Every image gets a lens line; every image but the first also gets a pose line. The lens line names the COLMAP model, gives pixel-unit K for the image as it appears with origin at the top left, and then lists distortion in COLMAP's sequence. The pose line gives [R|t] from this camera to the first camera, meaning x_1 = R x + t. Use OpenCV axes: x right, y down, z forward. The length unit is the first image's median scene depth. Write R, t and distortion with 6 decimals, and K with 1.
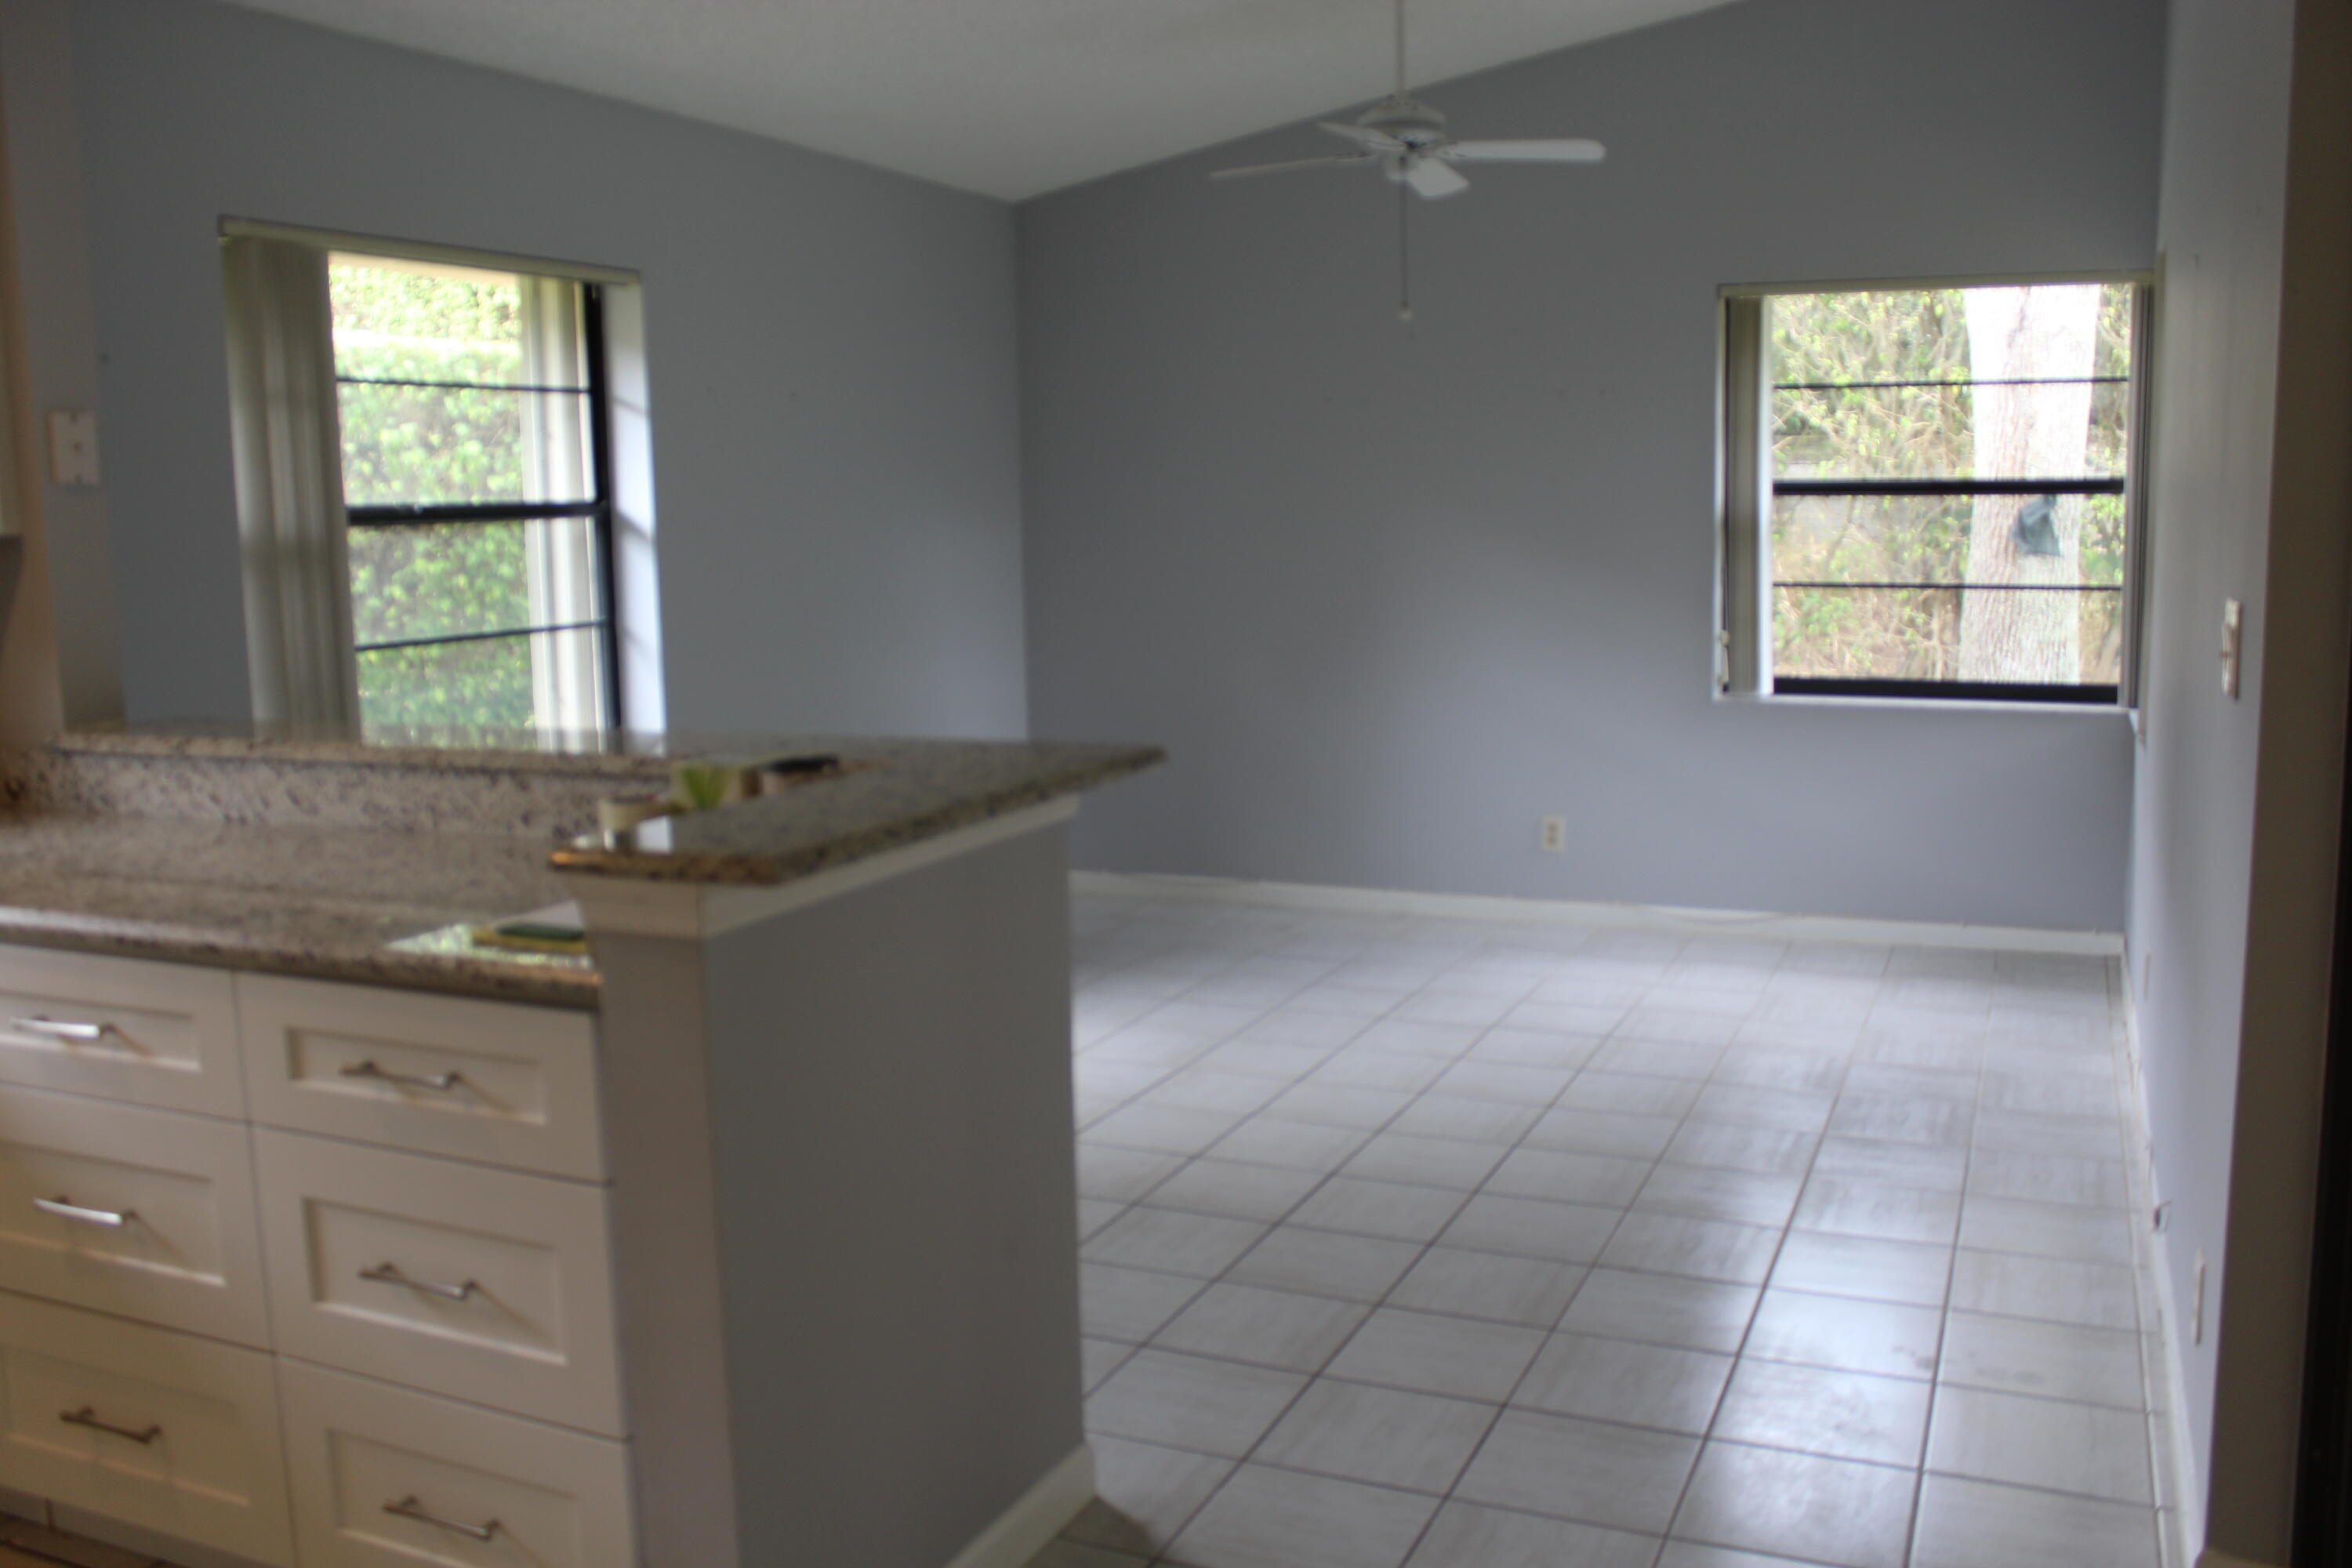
lens RADIAL K [[1986.1, 0, 1176.0], [0, 1986.1, 784.0], [0, 0, 1]] dist [-0.164921, 0.154961]
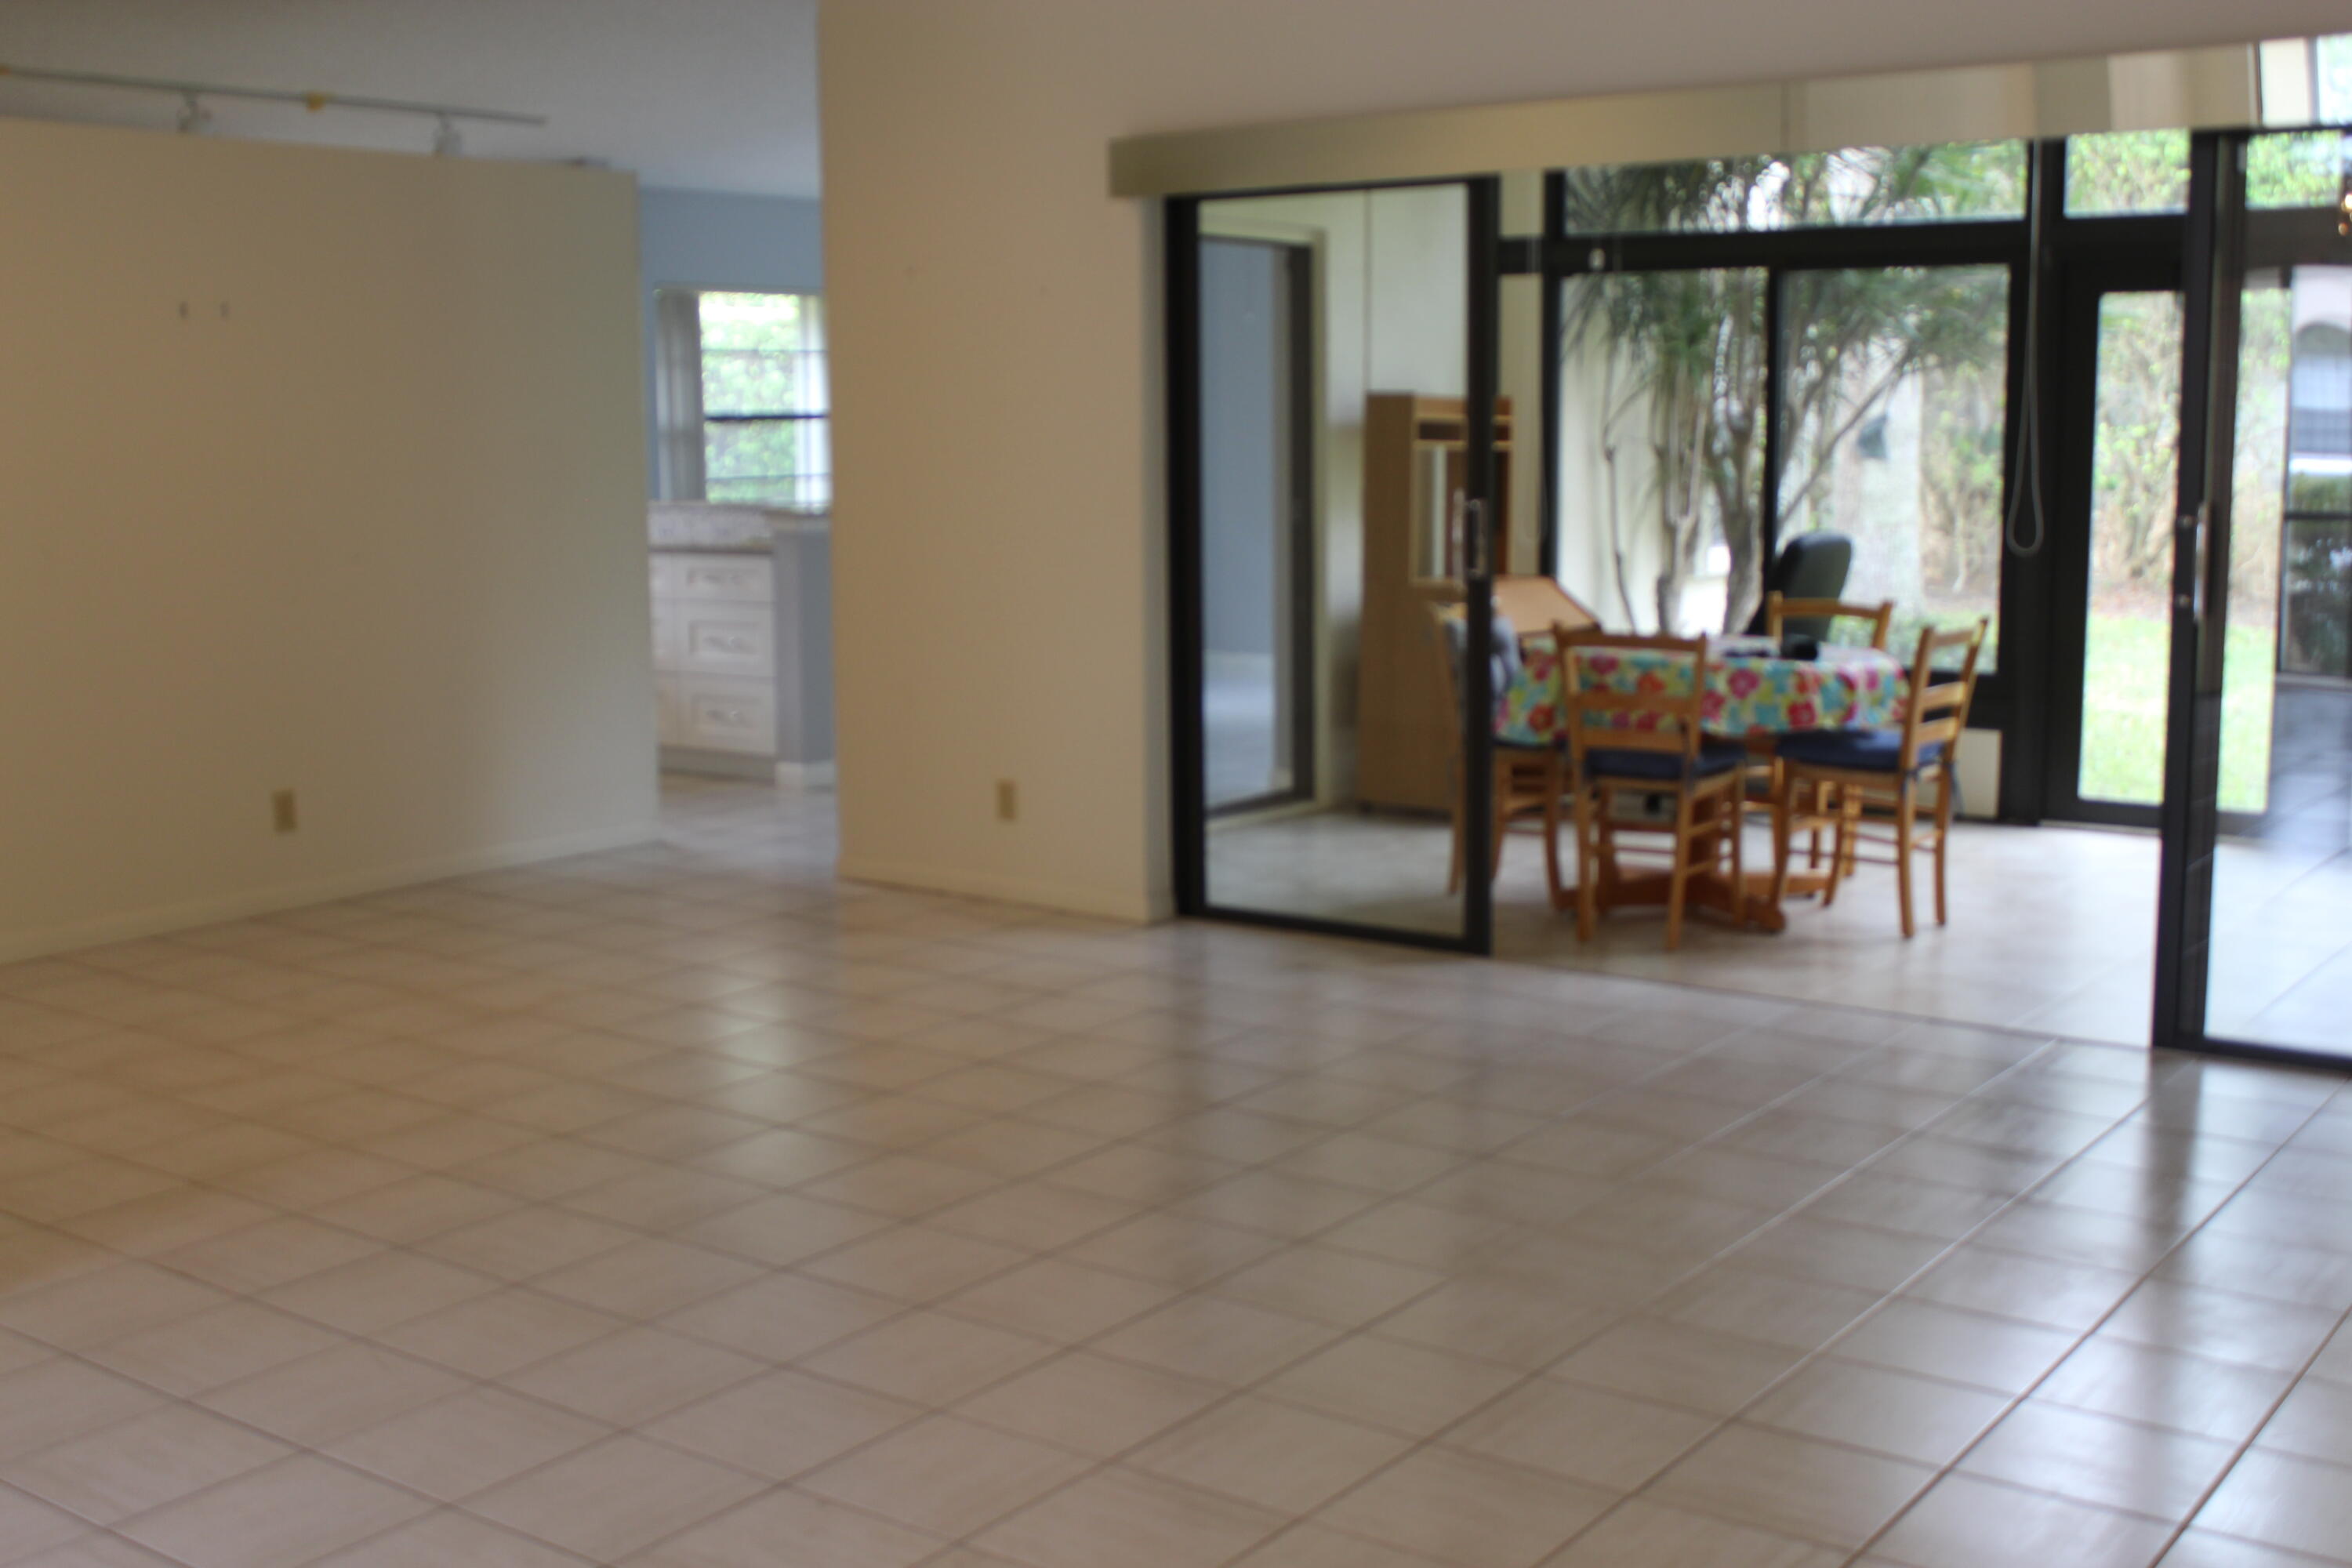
lens RADIAL K [[2562.0, 0, 1176.0], [0, 2562.0, 784.0], [0, 0, 1]] dist [-0.124473, 0.165010]
pose [[0.977696, 0.042019, -0.205778, 0.572979], [-0.040307, 0.999109, 0.012507, 0.177460], [0.206120, -0.003934, 0.978519, -1.399765]]
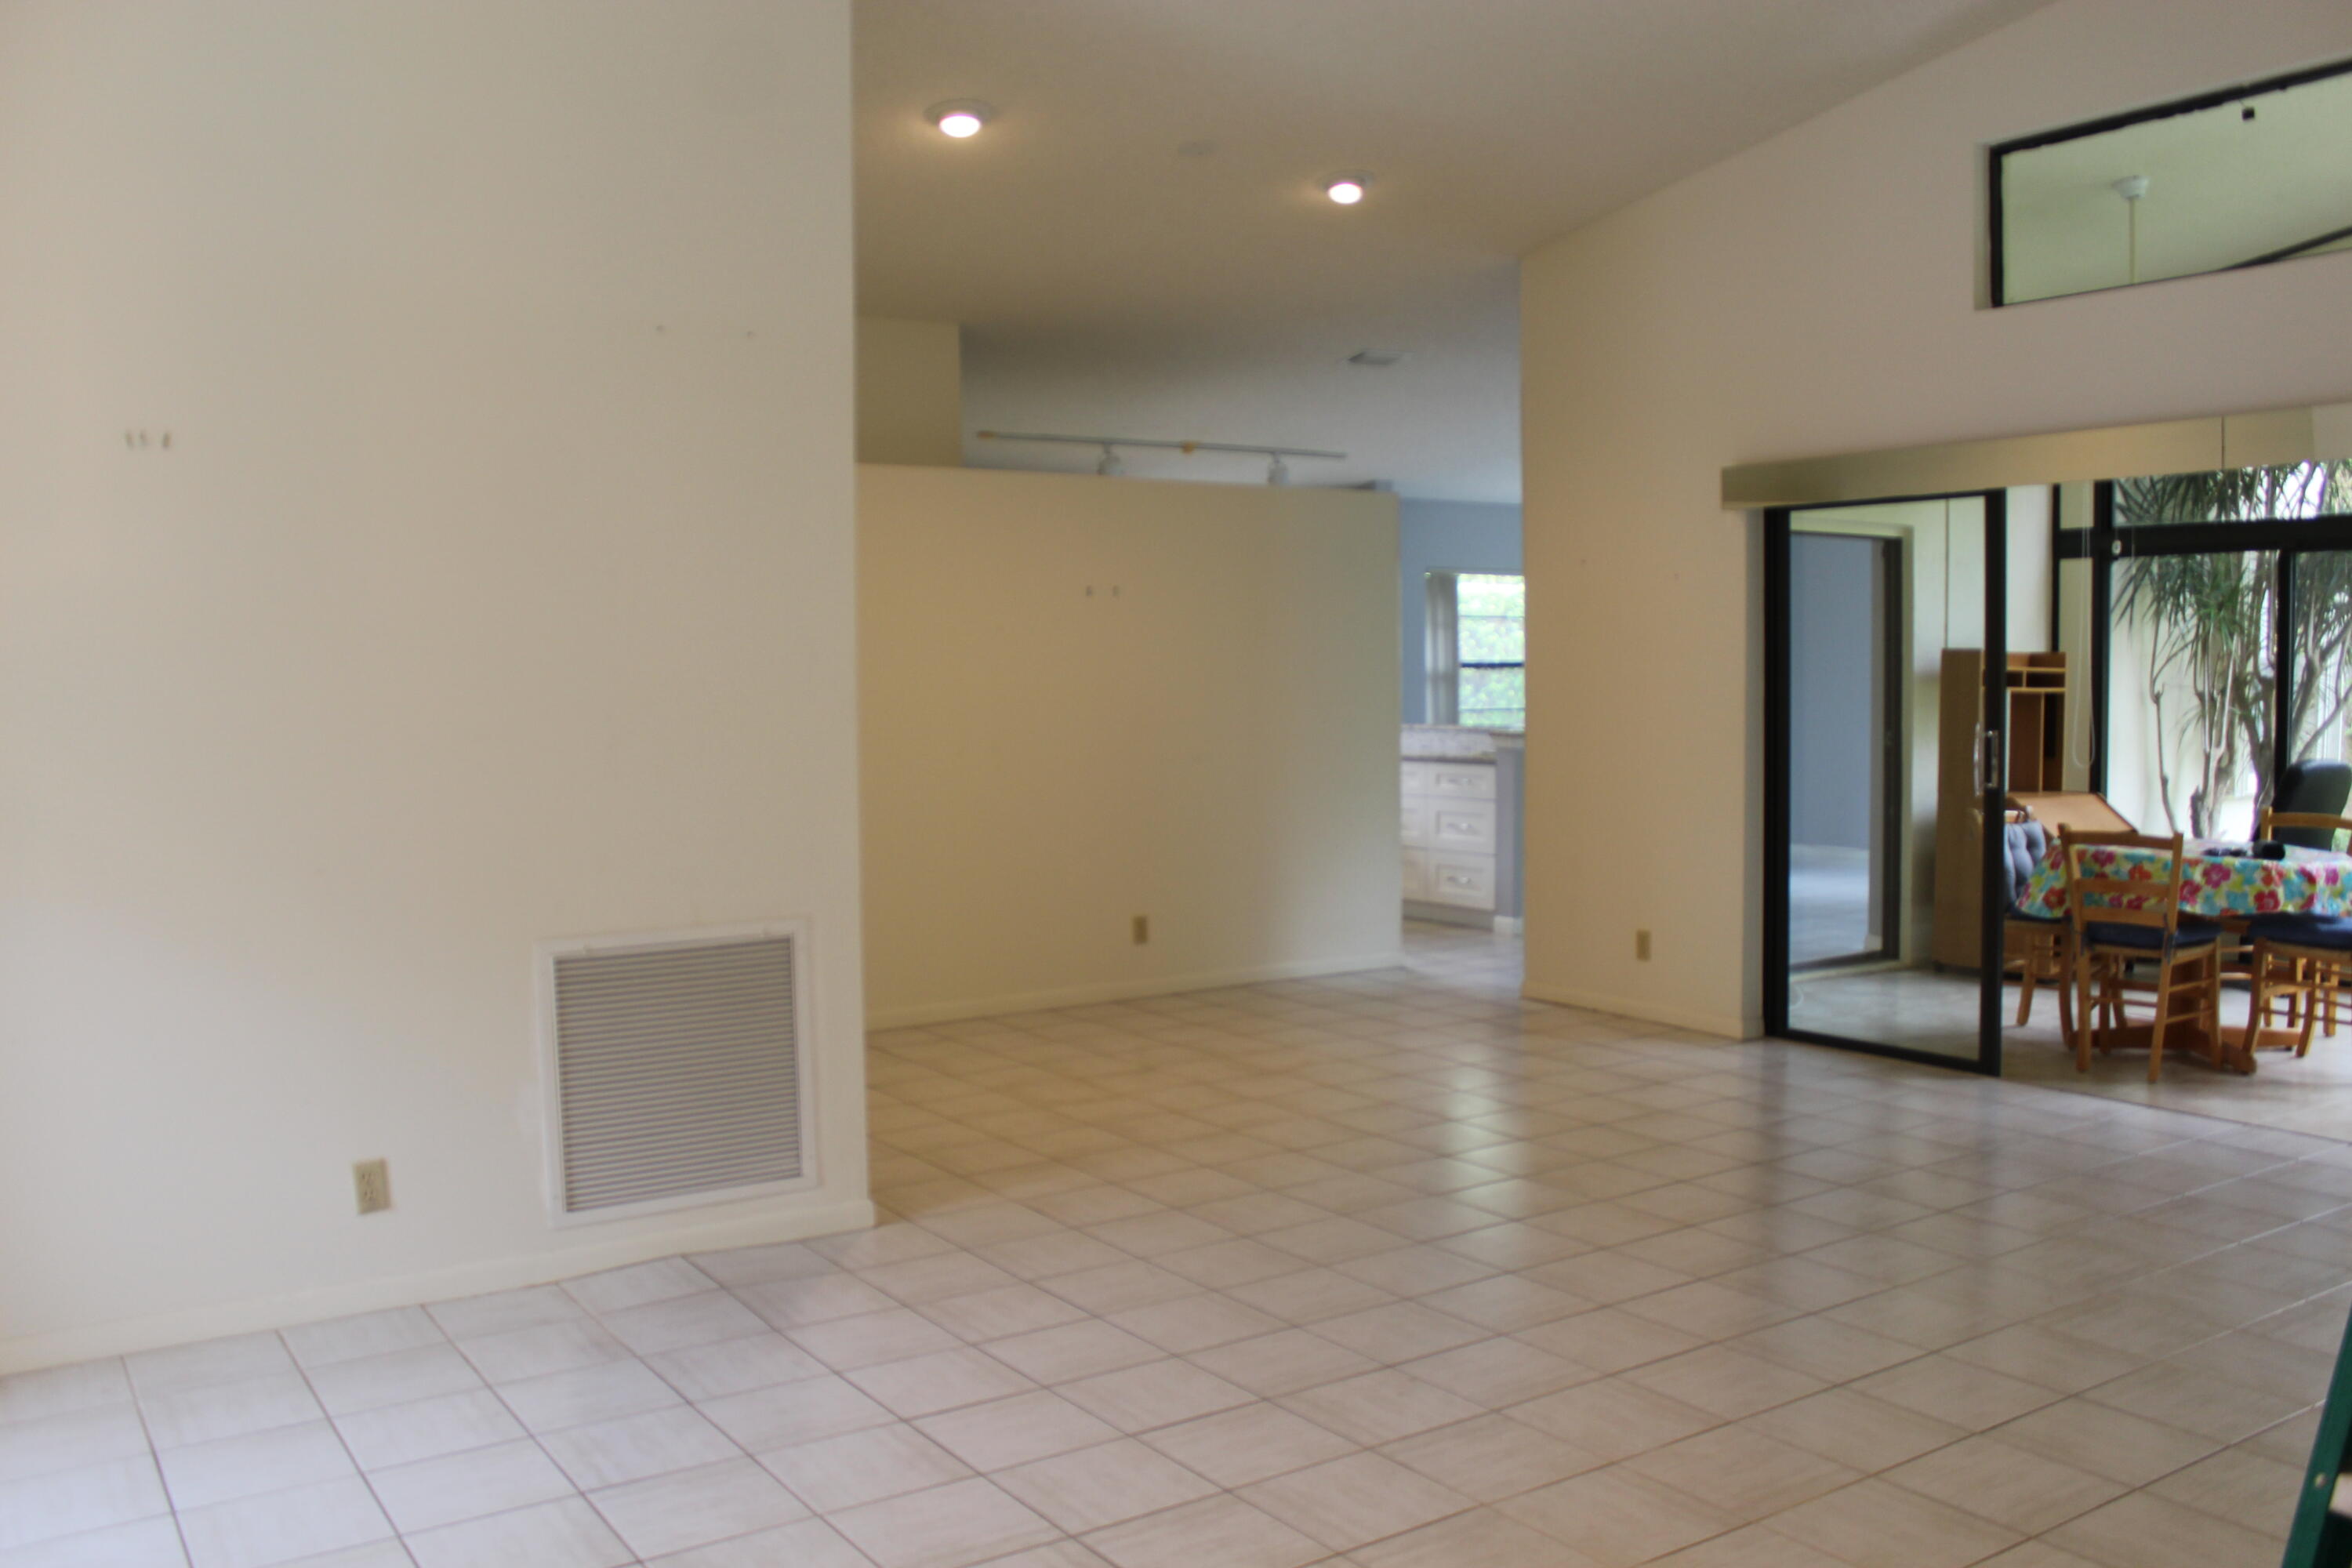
lens RADIAL K [[1986.1, 0, 1176.0], [0, 1986.1, 784.0], [0, 0, 1]] dist [-0.164921, 0.154961]
pose [[0.849960, 0.044214, -0.524988, 0.668576], [-0.081743, 0.995472, -0.048505, 0.188152], [0.520466, 0.084141, 0.849726, -1.495297]]
